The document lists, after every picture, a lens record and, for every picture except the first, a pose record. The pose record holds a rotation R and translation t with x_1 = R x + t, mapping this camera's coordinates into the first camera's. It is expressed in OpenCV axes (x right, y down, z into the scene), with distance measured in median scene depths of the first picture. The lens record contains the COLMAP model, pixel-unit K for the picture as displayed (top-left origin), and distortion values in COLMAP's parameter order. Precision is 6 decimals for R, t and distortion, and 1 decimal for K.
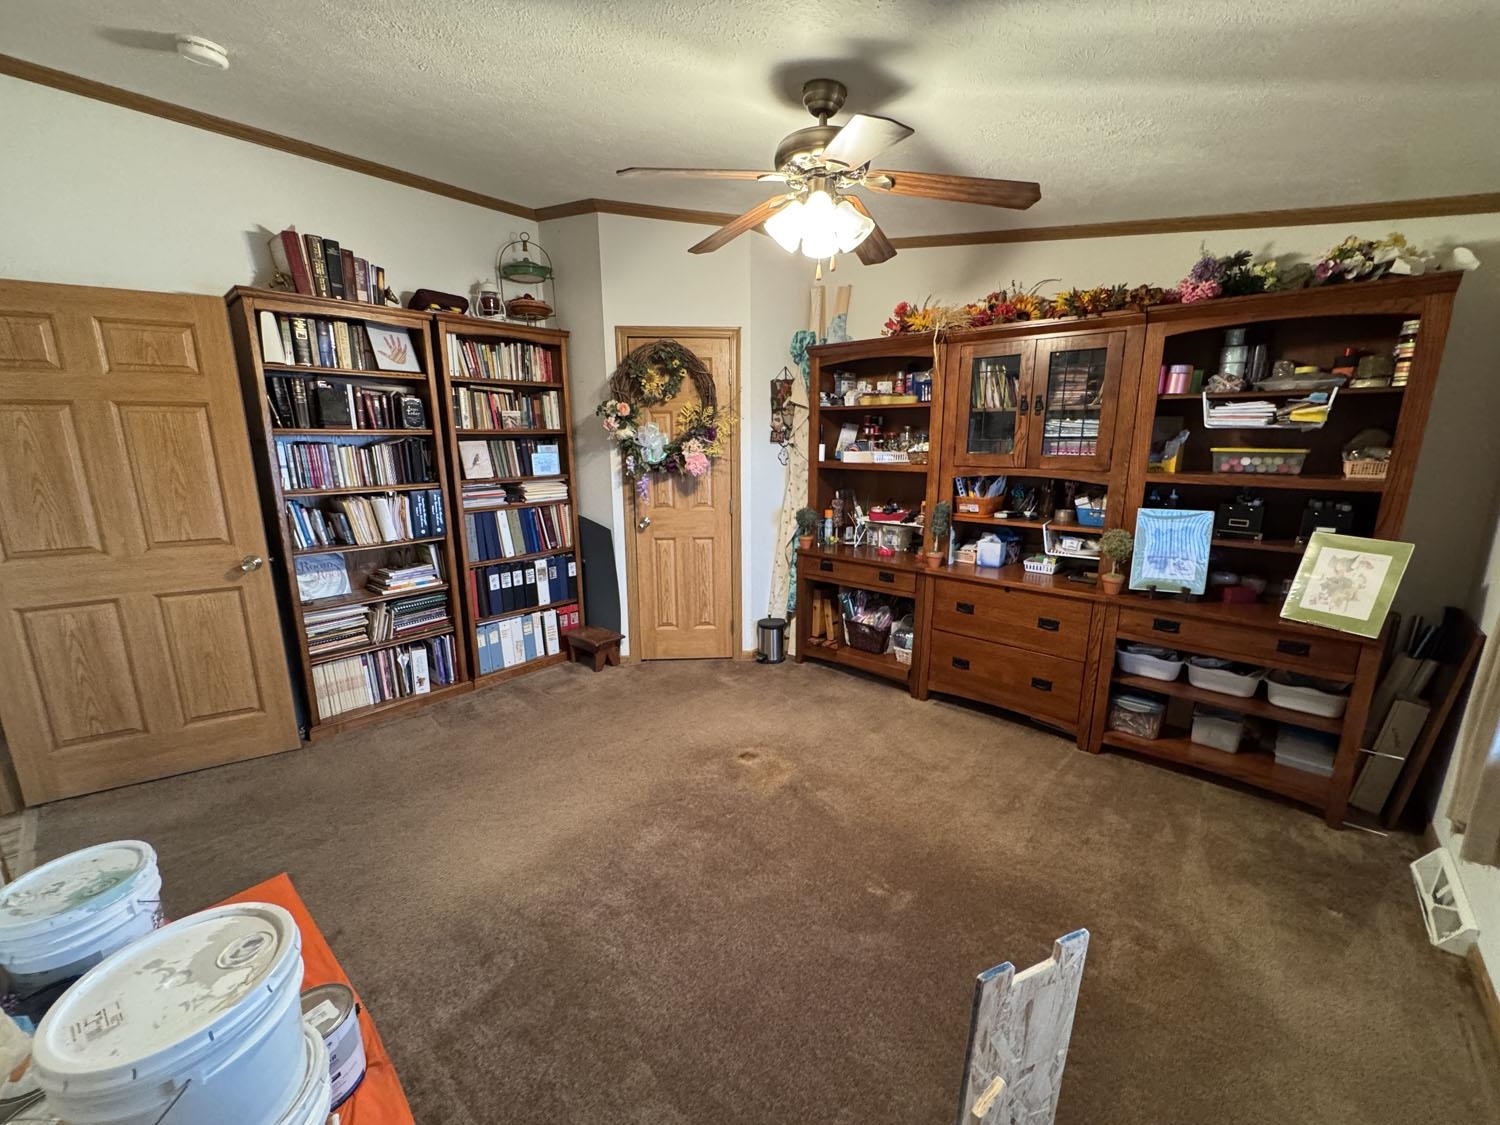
lens RADIAL K [[595.0, 0, 747.4], [0, 595.0, 562.9], [0, 0, 1]] dist [-0.002745, -0.000916]
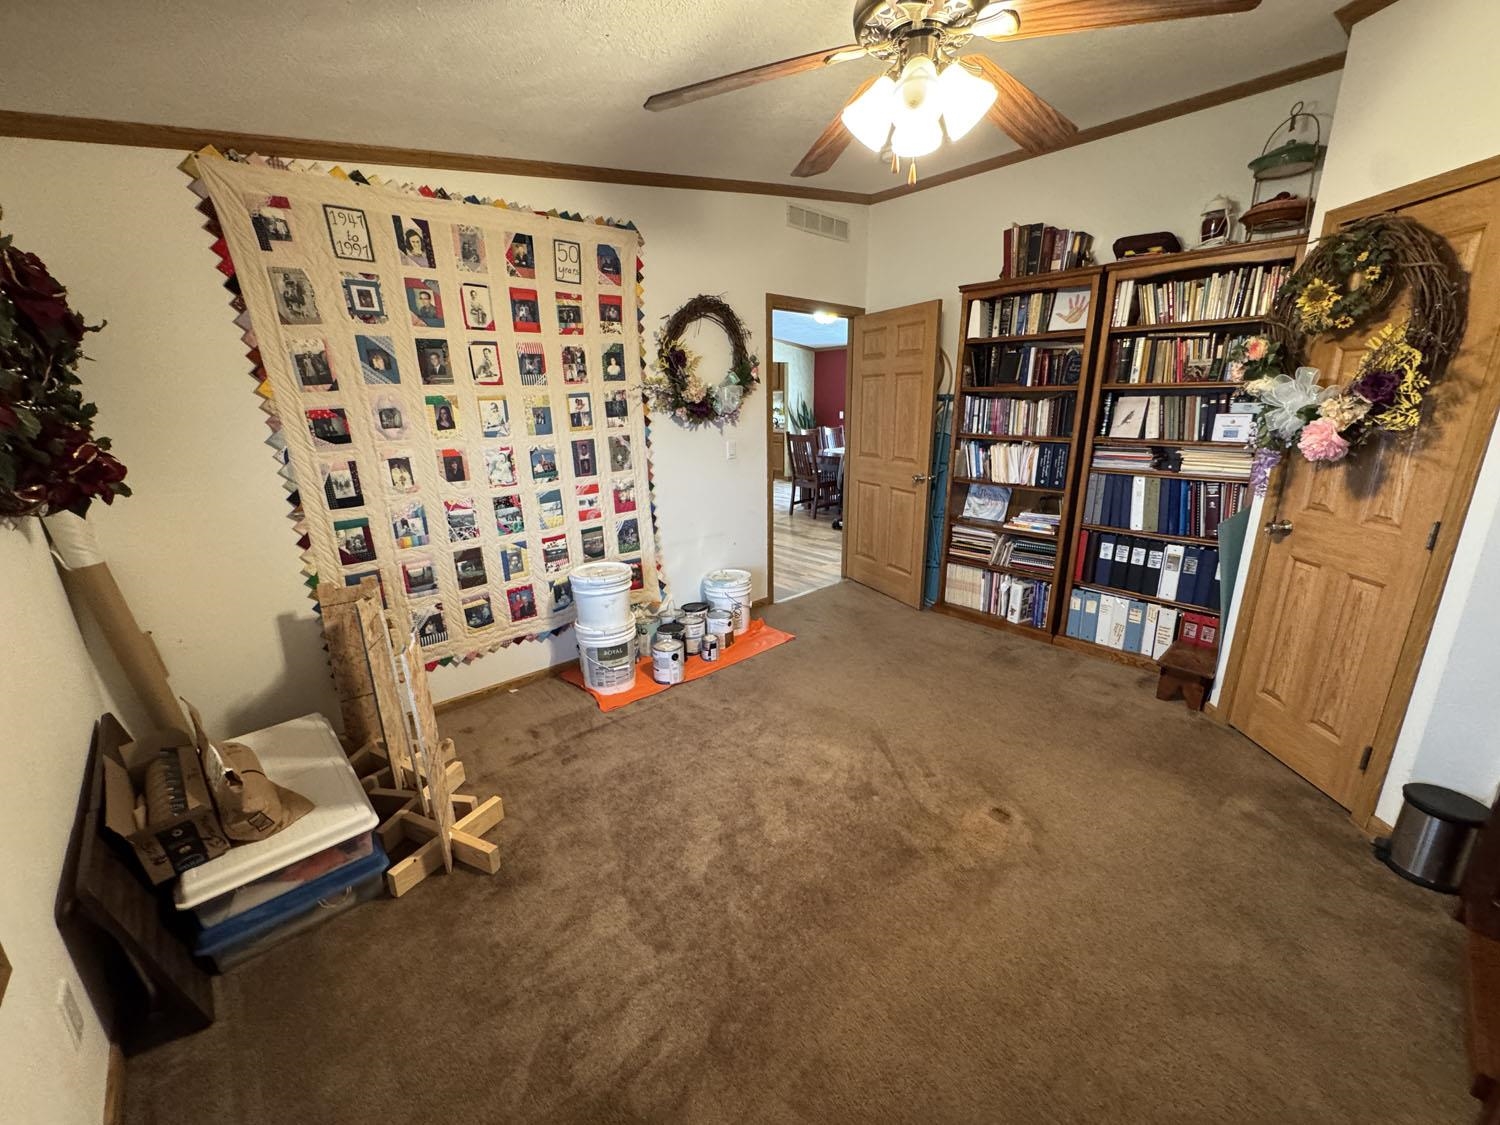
lens RADIAL K [[595.0, 0, 748.8], [0, 595.0, 564.4], [0, 0, 1]] dist [-0.002745, -0.000916]
pose [[-0.099972, 0.276329, -0.955849, 0.527395], [-0.195986, 0.936373, 0.291197, -0.109260], [0.975497, 0.216445, -0.039454, 0.495329]]
